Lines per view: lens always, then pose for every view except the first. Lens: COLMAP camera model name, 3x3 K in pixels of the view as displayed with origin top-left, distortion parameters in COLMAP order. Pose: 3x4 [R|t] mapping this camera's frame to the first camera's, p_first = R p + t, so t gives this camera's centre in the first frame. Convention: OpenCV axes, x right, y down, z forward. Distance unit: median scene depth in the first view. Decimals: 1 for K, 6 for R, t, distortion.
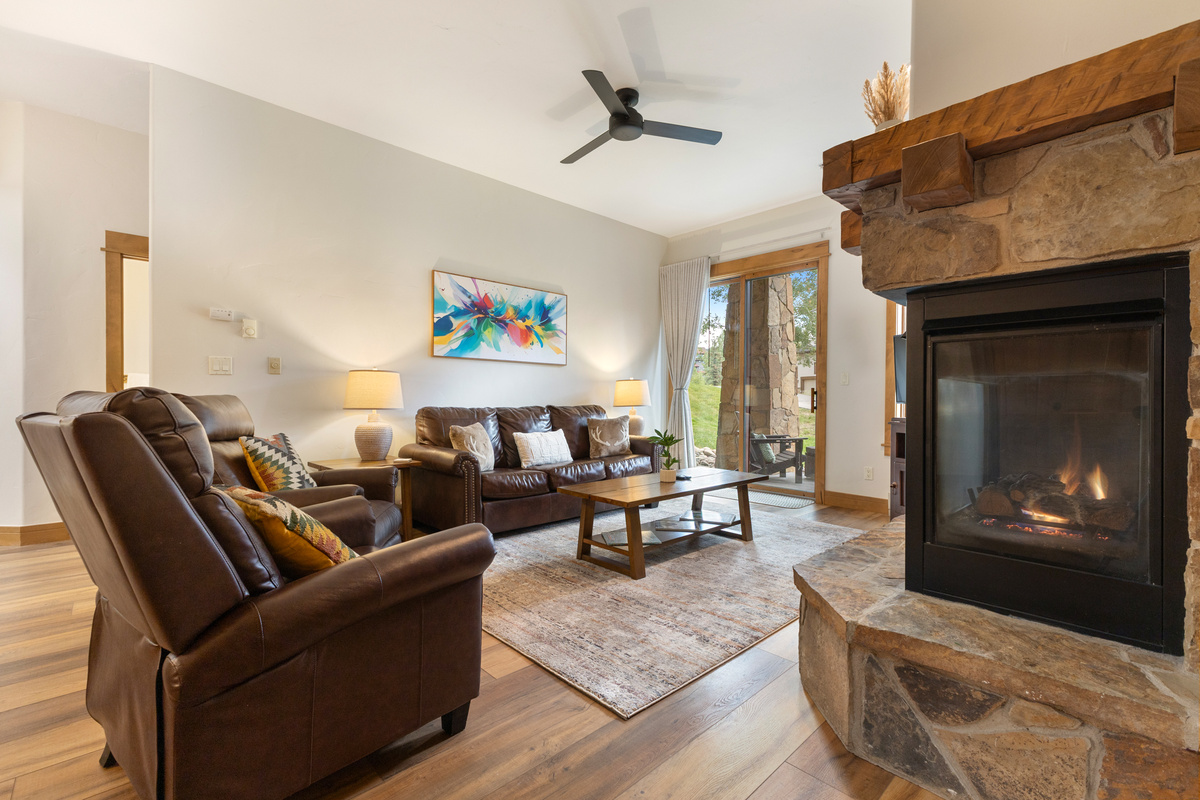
lens RADIAL K [[518.8, 0, 602.7], [0, 518.8, 401.7], [0, 0, 1]] dist [0.006929, -0.000331]
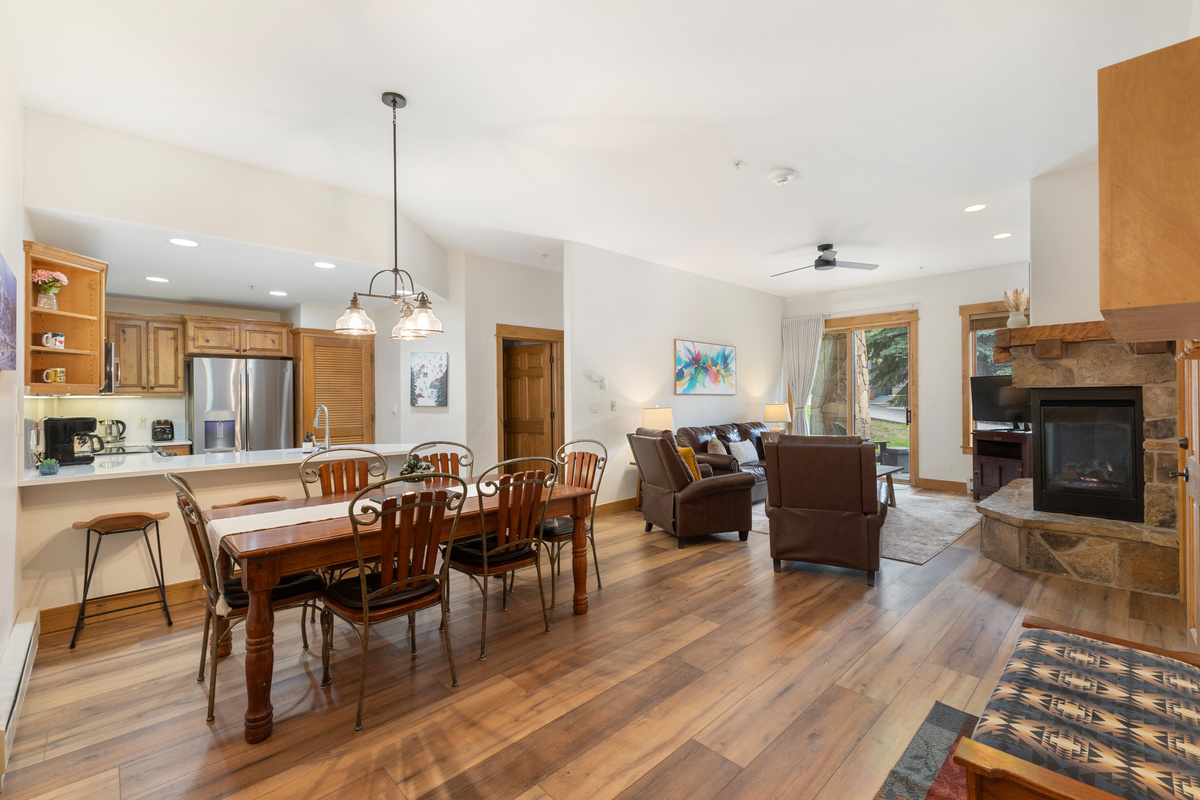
lens RADIAL K [[517.6, 0, 601.8], [0, 517.6, 397.4], [0, 0, 1]] dist [0.004959, 0.000679]
pose [[0.999869, -0.014176, 0.007833, -0.666662], [0.014249, 0.999854, -0.009392, -0.079483], [-0.007698, 0.009502, 0.999925, -0.652615]]
